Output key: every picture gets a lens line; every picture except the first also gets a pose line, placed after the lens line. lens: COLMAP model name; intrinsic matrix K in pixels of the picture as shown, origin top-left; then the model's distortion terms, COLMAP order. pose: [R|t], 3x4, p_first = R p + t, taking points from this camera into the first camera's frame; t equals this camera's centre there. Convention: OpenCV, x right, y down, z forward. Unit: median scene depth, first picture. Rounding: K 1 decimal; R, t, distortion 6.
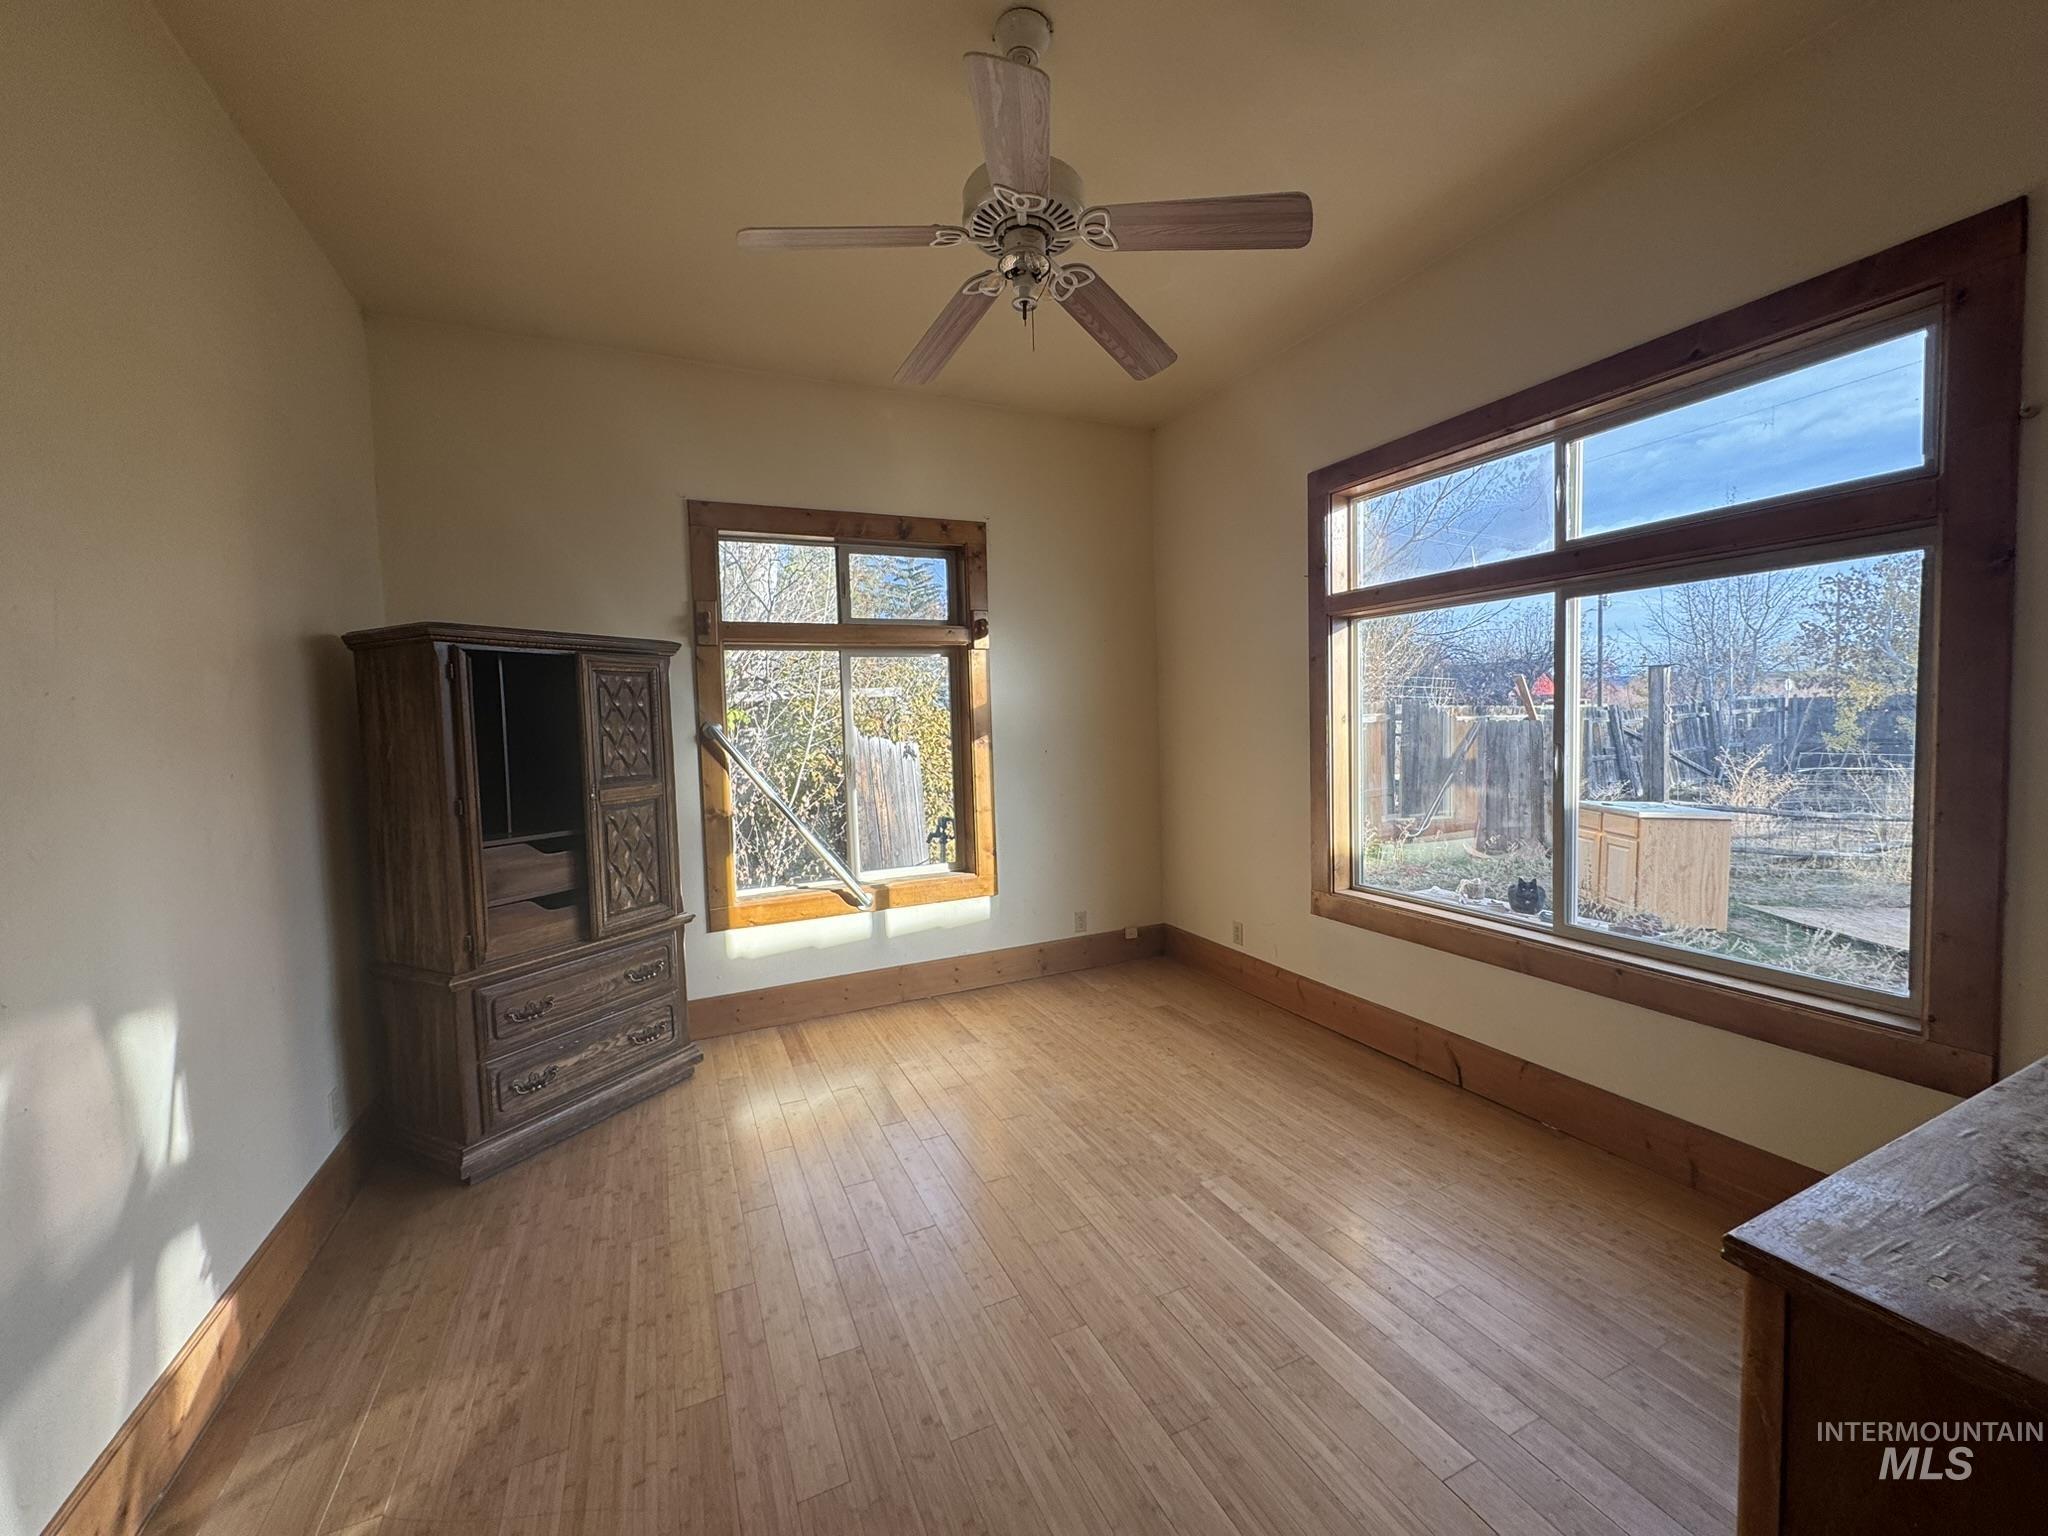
lens RADIAL K [[812.6, 0, 1021.7], [0, 812.6, 757.3], [0, 0, 1]] dist [-0.003454, 0.000501]
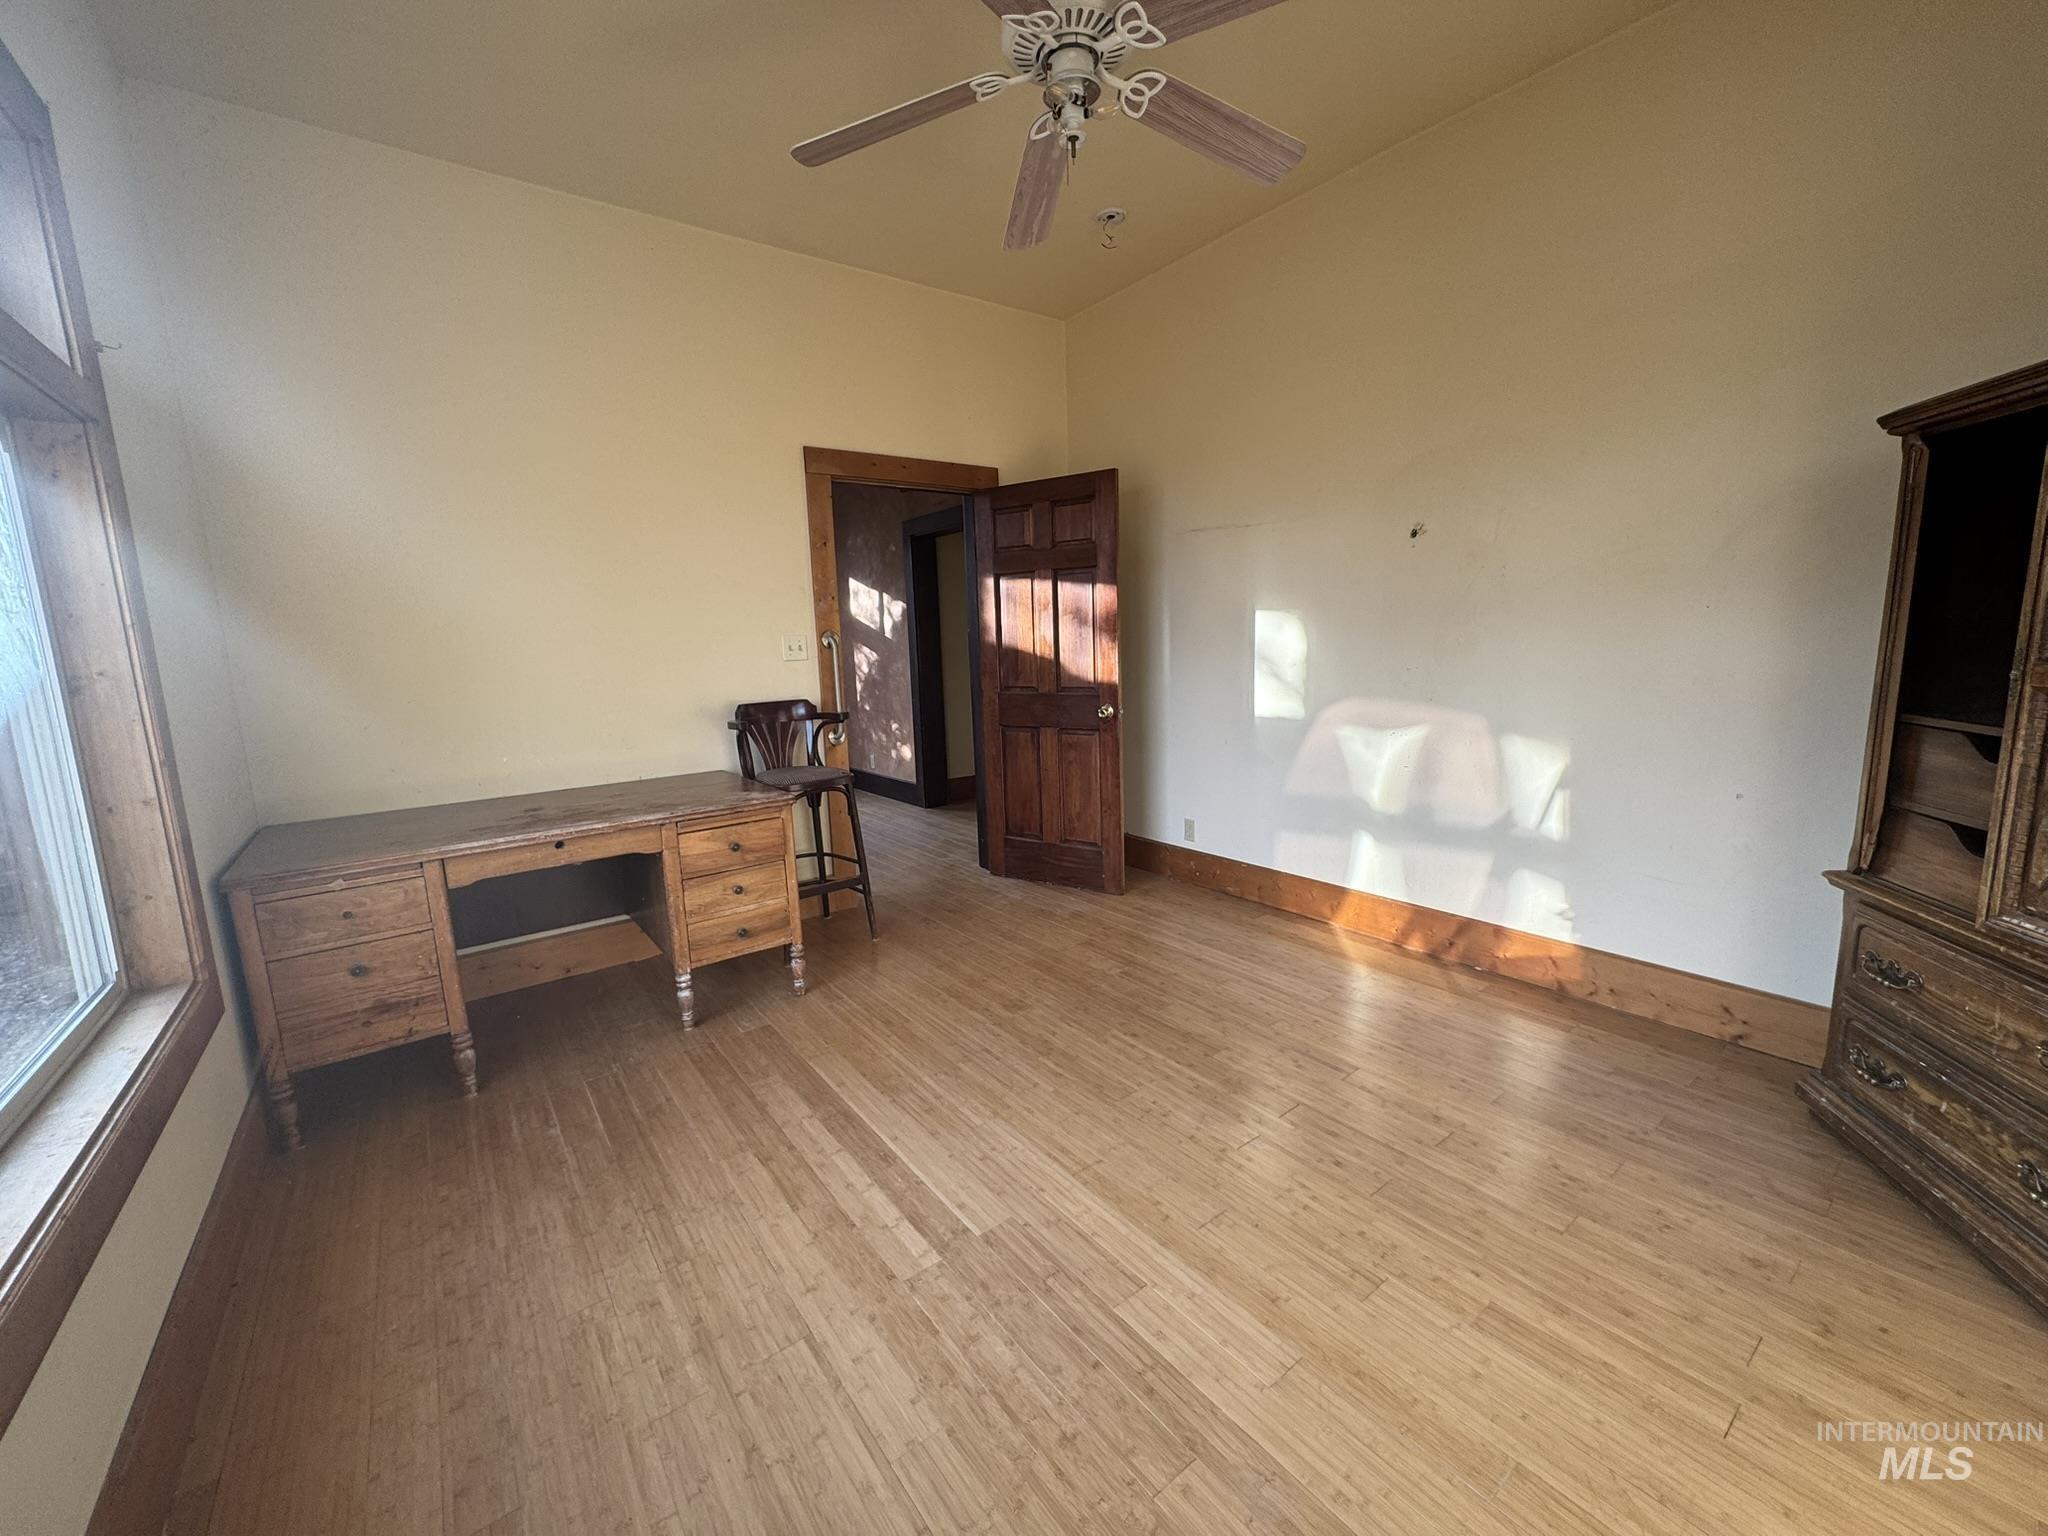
lens RADIAL K [[812.6, 0, 1023.7], [0, 812.6, 771.2], [0, 0, 1]] dist [-0.003454, 0.000501]
pose [[-0.974918, 0.098602, -0.199531, 0.266788], [0.053735, 0.974267, 0.218900, -0.048087], [0.215981, 0.202688, -0.955128, 1.721867]]
